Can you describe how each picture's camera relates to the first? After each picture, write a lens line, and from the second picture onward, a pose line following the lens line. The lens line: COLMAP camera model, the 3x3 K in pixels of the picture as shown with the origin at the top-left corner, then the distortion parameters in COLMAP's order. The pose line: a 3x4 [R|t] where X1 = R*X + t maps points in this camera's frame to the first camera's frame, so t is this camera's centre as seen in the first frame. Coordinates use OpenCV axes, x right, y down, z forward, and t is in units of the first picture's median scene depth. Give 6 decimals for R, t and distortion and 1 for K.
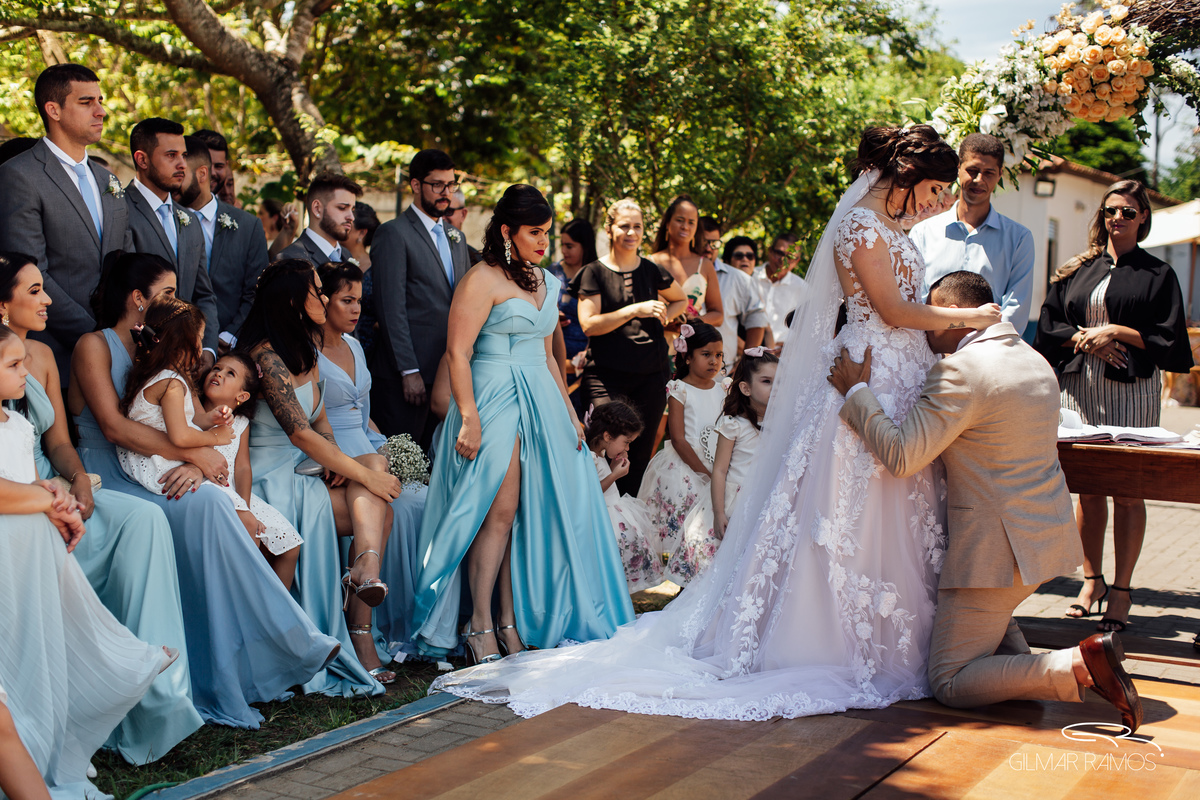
lens RADIAL K [[1705.4, 0, 603.9], [0, 1705.4, 358.7], [0, 0, 1]] dist [0.048359, -0.003627]
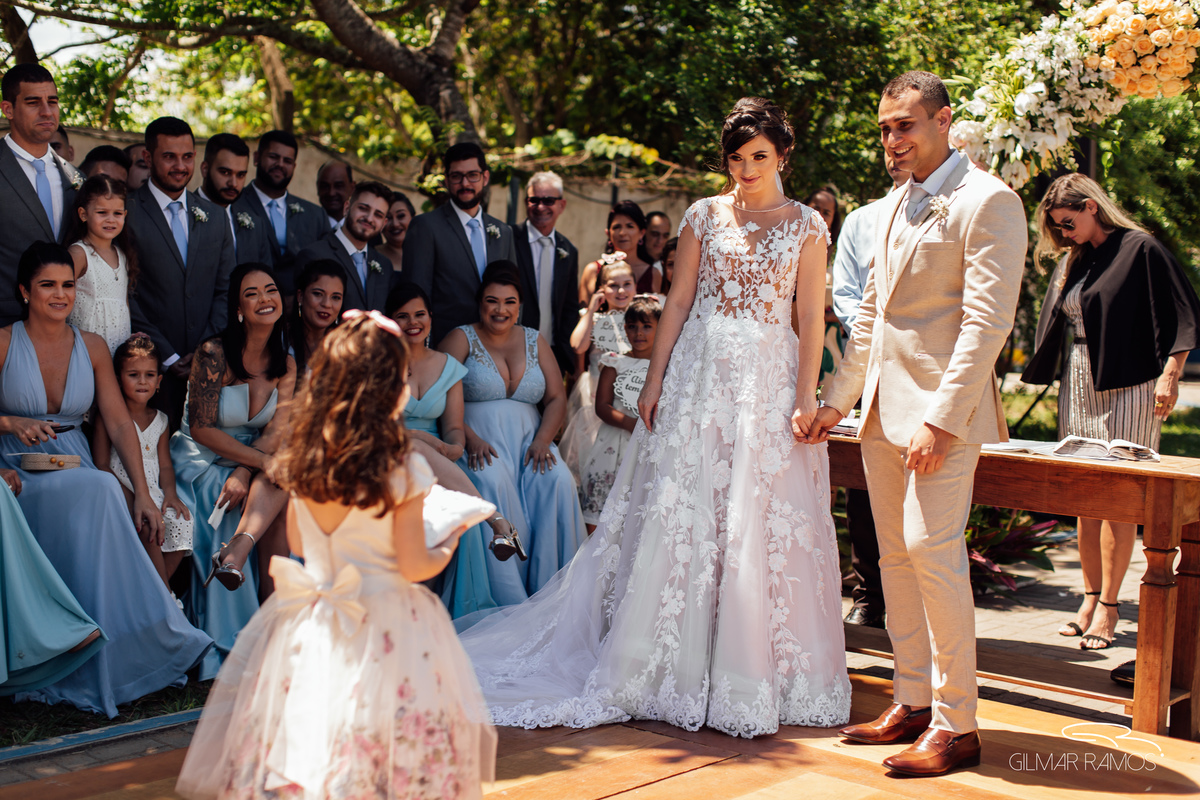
lens RADIAL K [[1705.4, 0, 603.9], [0, 1705.4, 358.7], [0, 0, 1]] dist [0.048359, -0.003627]
pose [[0.974371, 0.010687, -0.224692, 0.213913], [-0.009638, 0.999937, 0.005766, -0.002394], [0.224739, -0.003453, 0.974413, 0.047066]]
